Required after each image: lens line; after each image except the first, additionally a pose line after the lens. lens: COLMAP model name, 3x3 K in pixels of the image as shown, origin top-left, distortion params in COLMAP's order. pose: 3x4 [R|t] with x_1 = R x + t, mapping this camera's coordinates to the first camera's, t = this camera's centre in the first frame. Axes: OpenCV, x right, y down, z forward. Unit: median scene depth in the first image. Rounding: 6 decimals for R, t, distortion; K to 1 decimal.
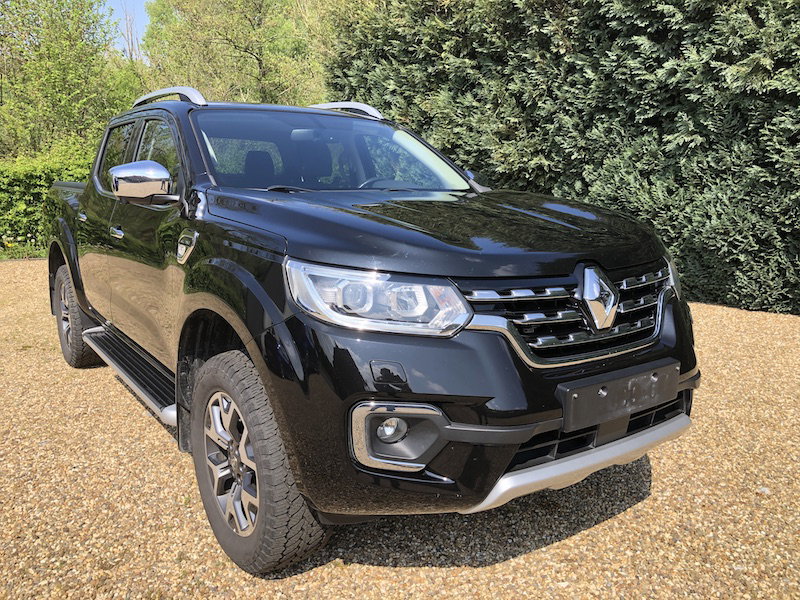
lens RADIAL K [[645.9, 0, 398.9], [0, 645.9, 300.3], [0, 0, 1]] dist [0.001929, 0.003990]
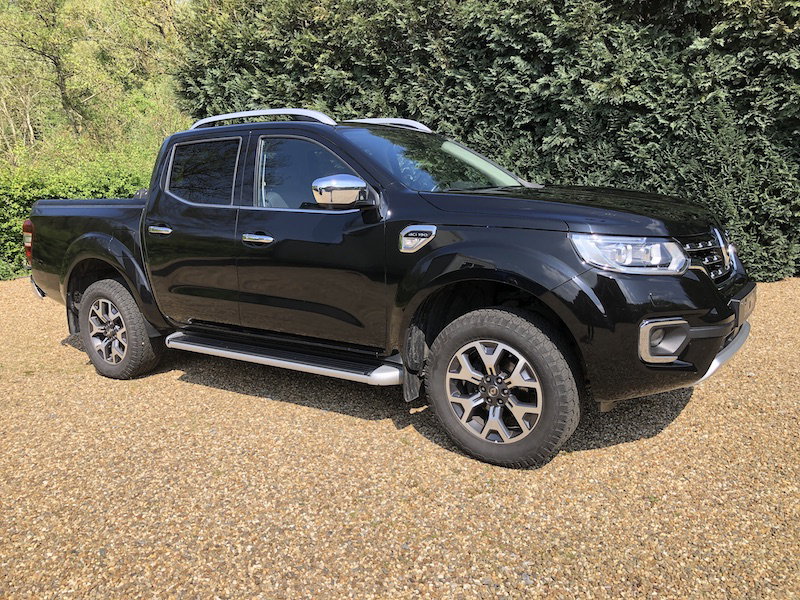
lens RADIAL K [[645.9, 0, 401.6], [0, 645.9, 299.4], [0, 0, 1]] dist [0.001929, 0.003990]
pose [[0.943333, -0.102446, 0.315639, -0.244794], [0.104209, 0.994491, 0.011334, 0.006916], [-0.315061, 0.022201, 0.948812, -0.066740]]
